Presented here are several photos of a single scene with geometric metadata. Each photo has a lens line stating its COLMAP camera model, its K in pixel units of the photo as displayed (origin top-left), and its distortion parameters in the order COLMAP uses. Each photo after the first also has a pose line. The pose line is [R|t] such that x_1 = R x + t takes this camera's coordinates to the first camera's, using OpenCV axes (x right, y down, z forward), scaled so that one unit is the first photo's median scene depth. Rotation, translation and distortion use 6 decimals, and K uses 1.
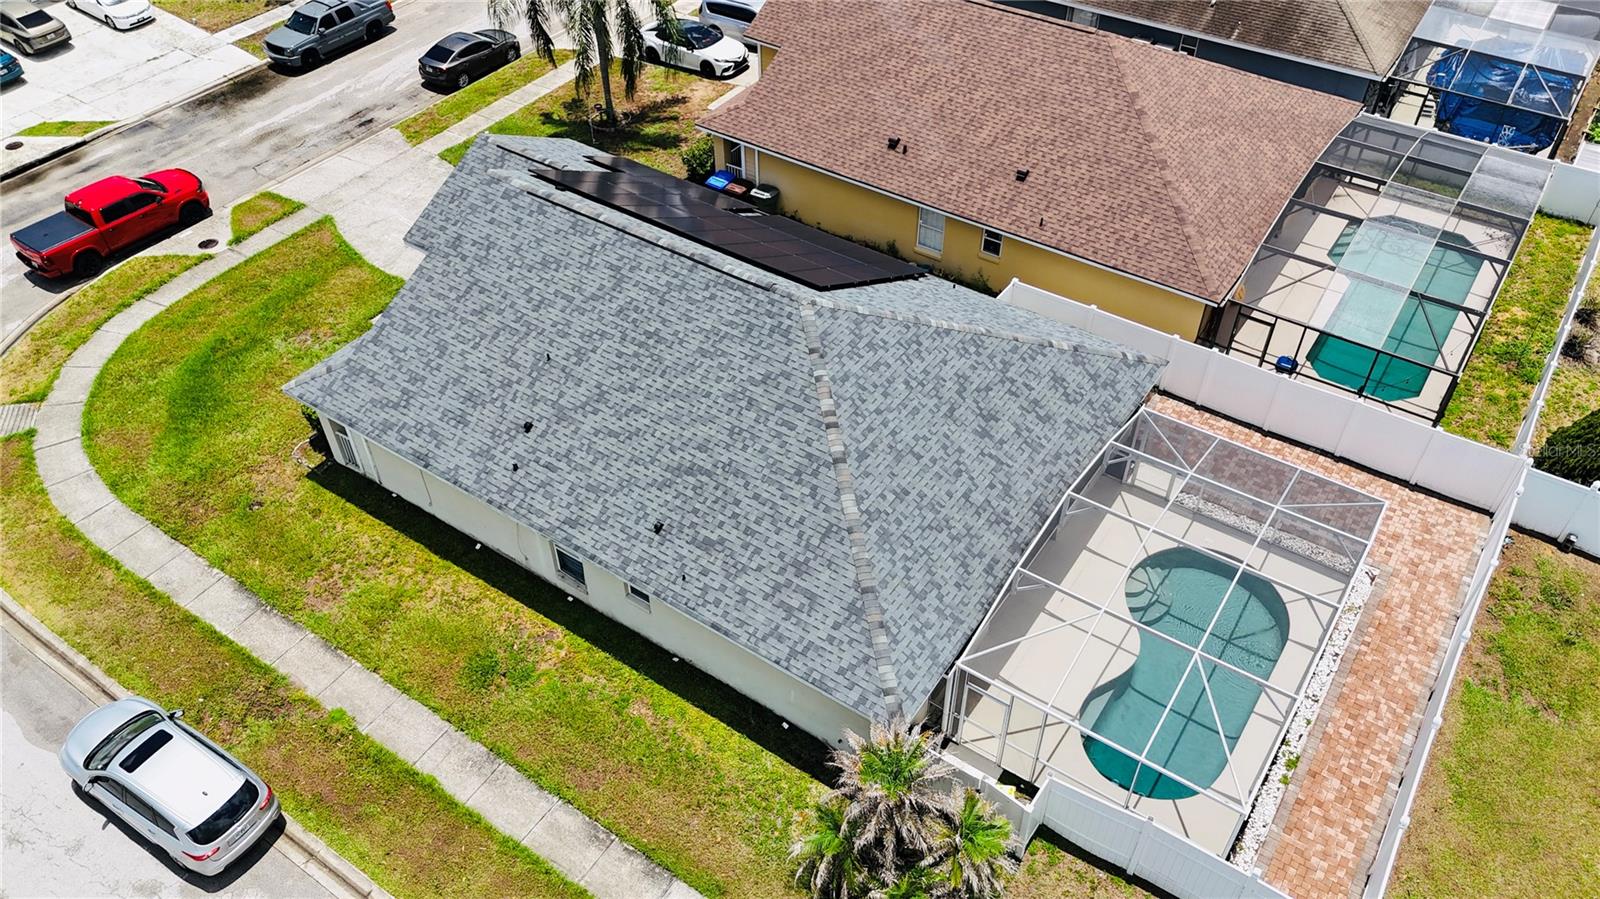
lens RADIAL K [[1186.8, 0, 793.3], [0, 1186.8, 453.9], [0, 0, 1]] dist [0.058197, -0.046420]
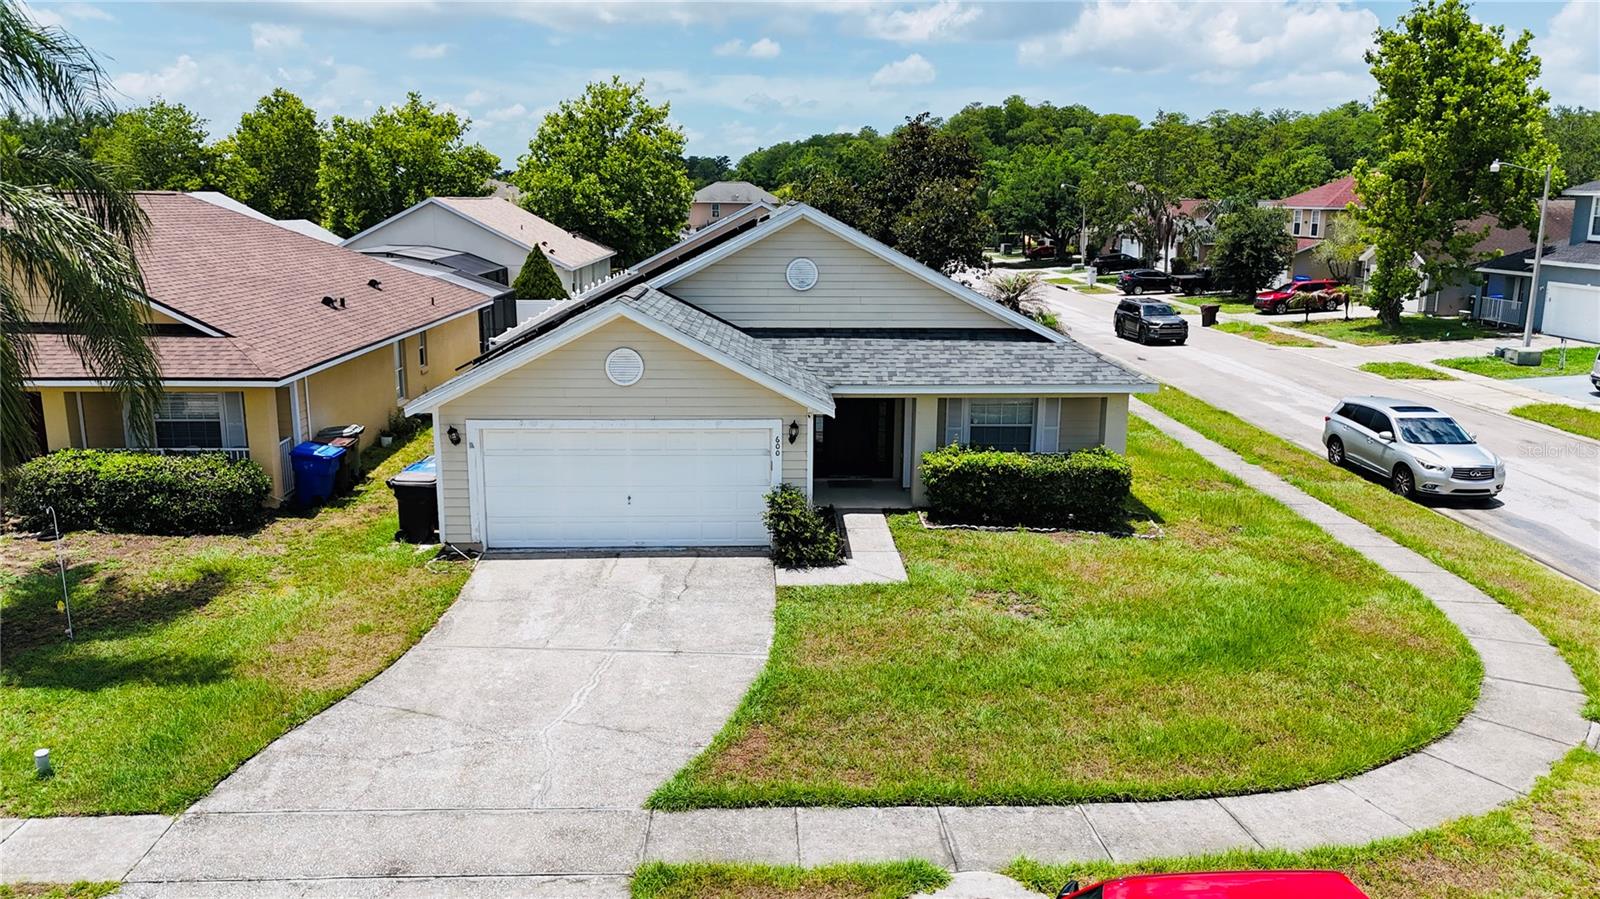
lens RADIAL K [[1186.8, 0, 796.1], [0, 1186.8, 443.2], [0, 0, 1]] dist [0.058197, -0.046420]
pose [[-0.594453, -0.160900, 0.787869, -0.965977], [0.548620, 0.635181, 0.543656, -0.616106], [-0.587914, 0.755418, -0.289312, 1.494675]]
